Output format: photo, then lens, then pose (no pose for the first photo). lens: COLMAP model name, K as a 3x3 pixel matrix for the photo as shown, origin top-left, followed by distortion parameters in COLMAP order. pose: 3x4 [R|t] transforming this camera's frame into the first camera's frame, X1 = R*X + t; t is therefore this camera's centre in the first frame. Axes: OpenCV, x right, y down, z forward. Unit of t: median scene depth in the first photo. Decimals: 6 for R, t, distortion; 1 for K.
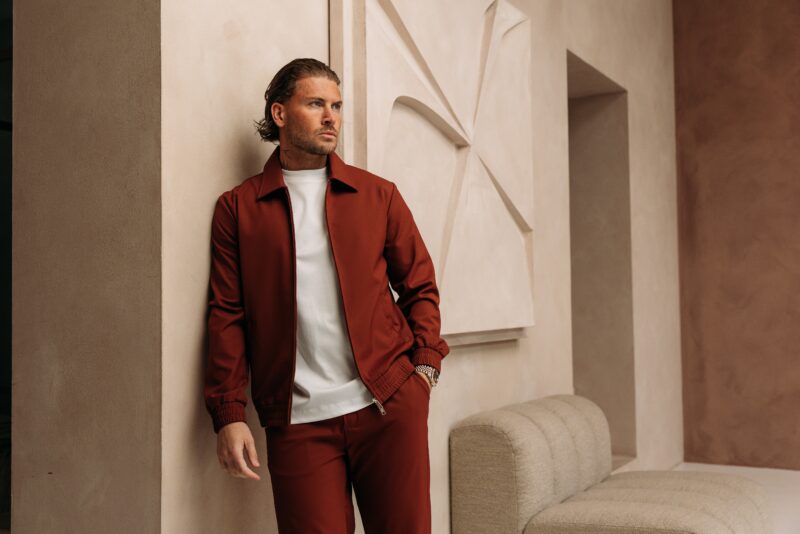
lens RADIAL K [[902.9, 0, 410.9], [0, 902.9, 266.9], [0, 0, 1]] dist [-0.008668, 0.000000]
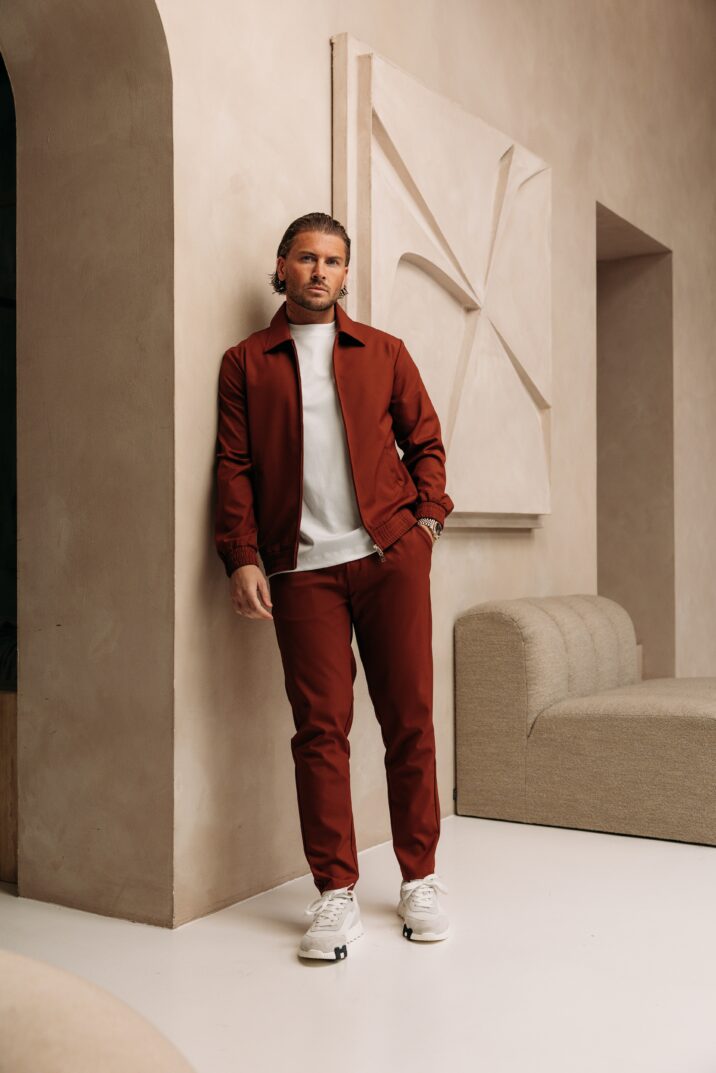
lens RADIAL K [[1211.0, 0, 353.3], [0, 1211.0, 536.8], [0, 0, 1]] dist [-0.008668, 0.000000]
pose [[0.998997, 0.009672, -0.043730, -0.007261], [-0.008167, 0.999372, 0.034480, 0.055292], [0.044036, -0.034089, 0.998448, -0.236729]]
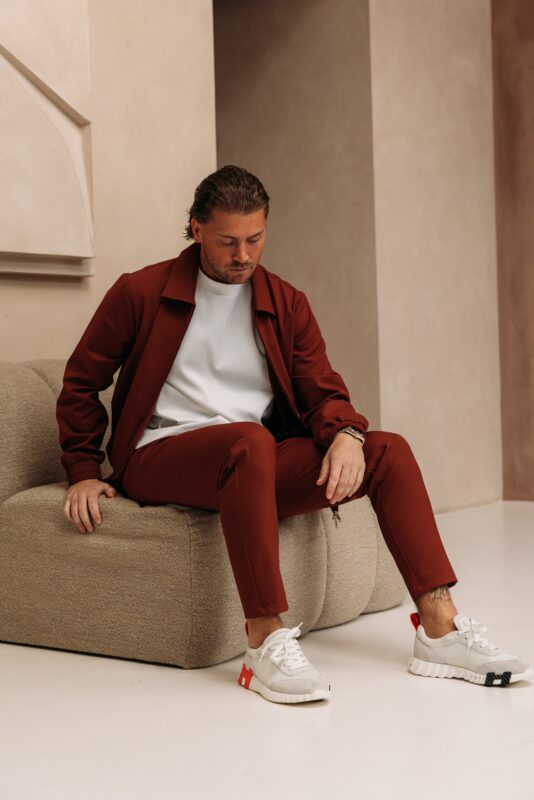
lens RADIAL K [[1235.8, 0, 262.2], [0, 1235.8, 405.9], [0, 0, 1]] dist [-0.000577, 0.000000]
pose [[0.992925, -0.010714, -0.118261, 0.438105], [0.019321, 0.997226, 0.071876, 0.131807], [0.117163, -0.073652, 0.990378, 0.044946]]
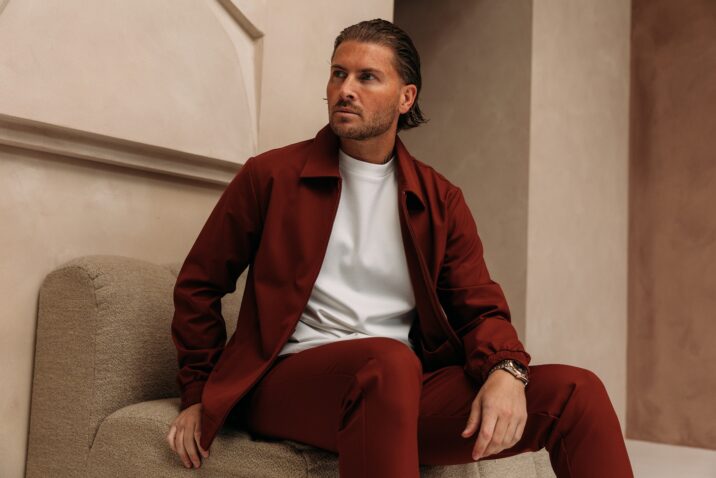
lens RADIAL K [[813.0, 0, 360.4], [0, 813.0, 252.3], [0, 0, 1]] dist [-0.008011, 0.000000]
pose [[0.980167, 0.038744, -0.194350, 0.391403], [-0.047788, 0.997972, -0.042060, 0.176626], [0.192326, 0.050513, 0.980030, 0.456844]]
